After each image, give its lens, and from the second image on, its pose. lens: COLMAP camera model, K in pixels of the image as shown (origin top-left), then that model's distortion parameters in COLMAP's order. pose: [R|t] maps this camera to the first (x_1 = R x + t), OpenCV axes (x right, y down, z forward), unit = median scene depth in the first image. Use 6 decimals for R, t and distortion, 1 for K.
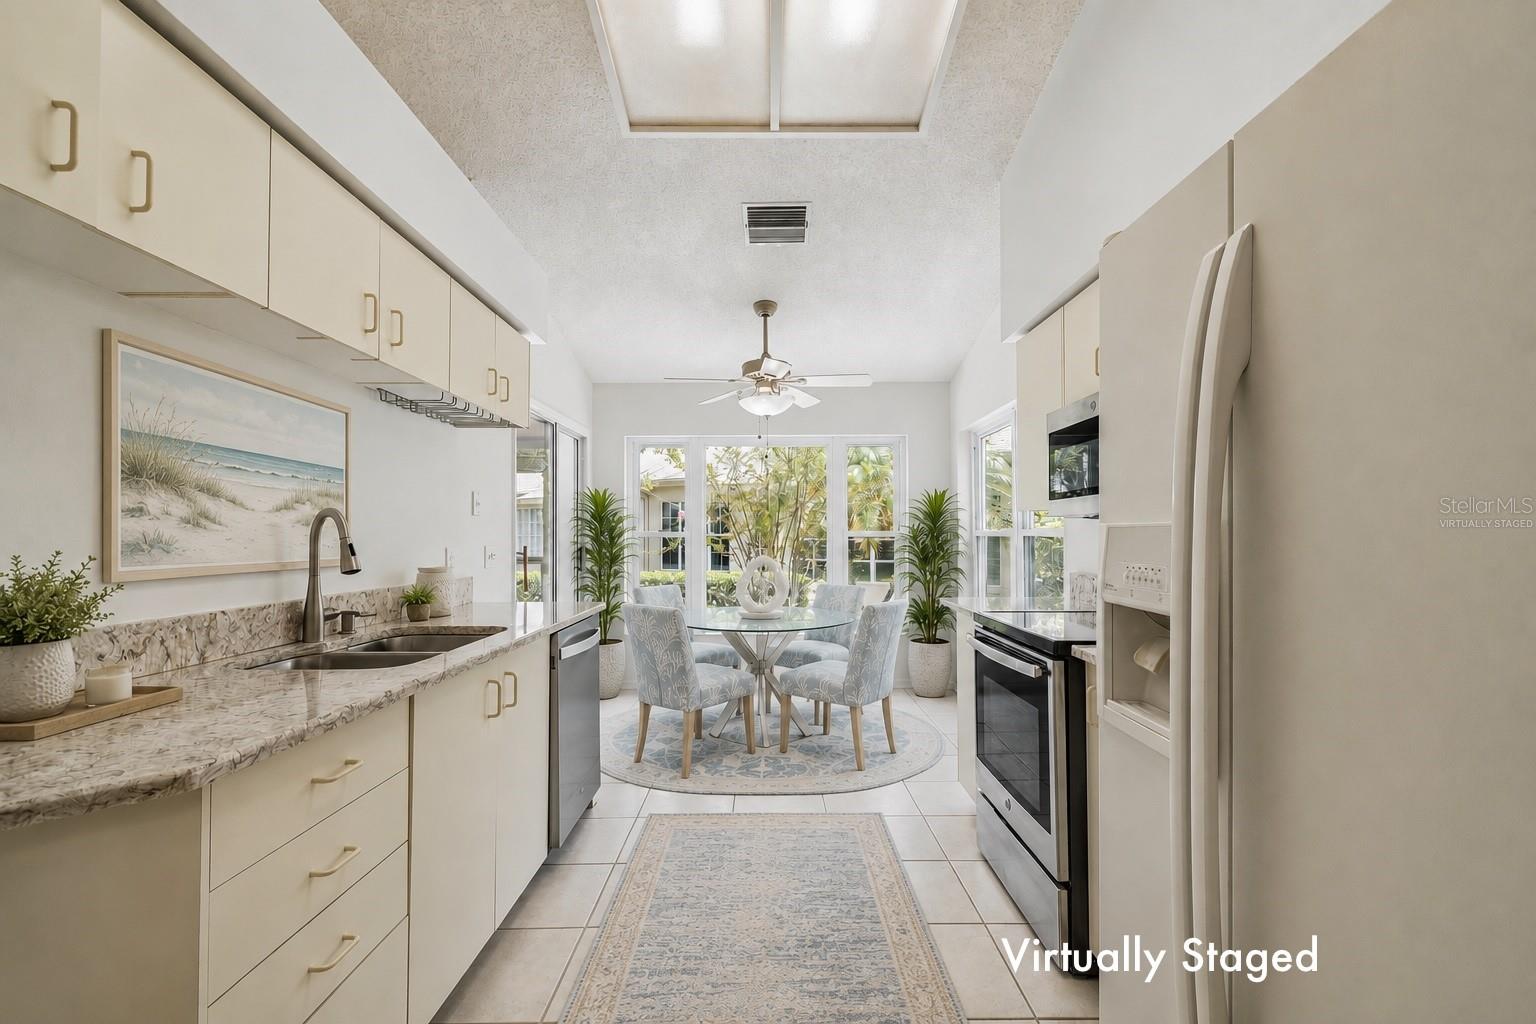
lens RADIAL K [[702.8, 0, 764.8], [0, 702.8, 521.1], [0, 0, 1]] dist [0.001321, -0.000877]
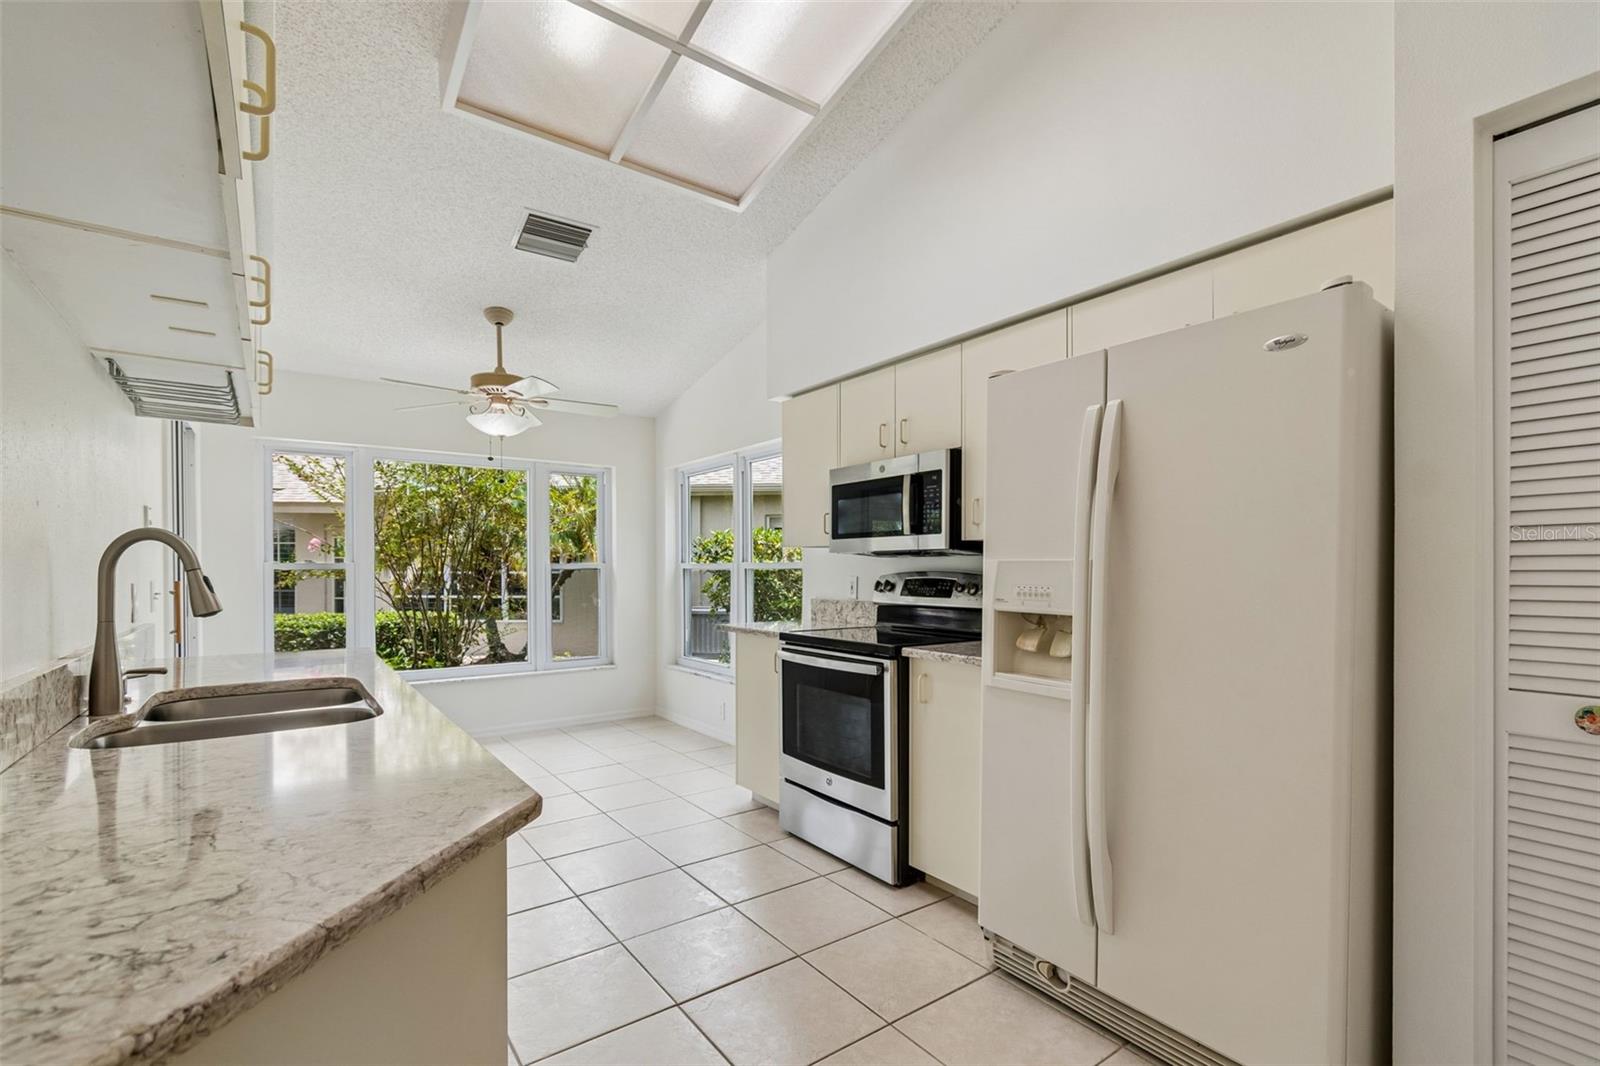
lens RADIAL K [[732.1, 0, 838.9], [0, 732.1, 573.5], [0, 0, 1]] dist [0.001321, -0.000877]
pose [[0.790840, -0.002700, 0.612017, -0.338450], [-0.013315, 0.999678, 0.021617, 0.002012], [-0.611878, -0.025244, 0.790549, -0.027901]]
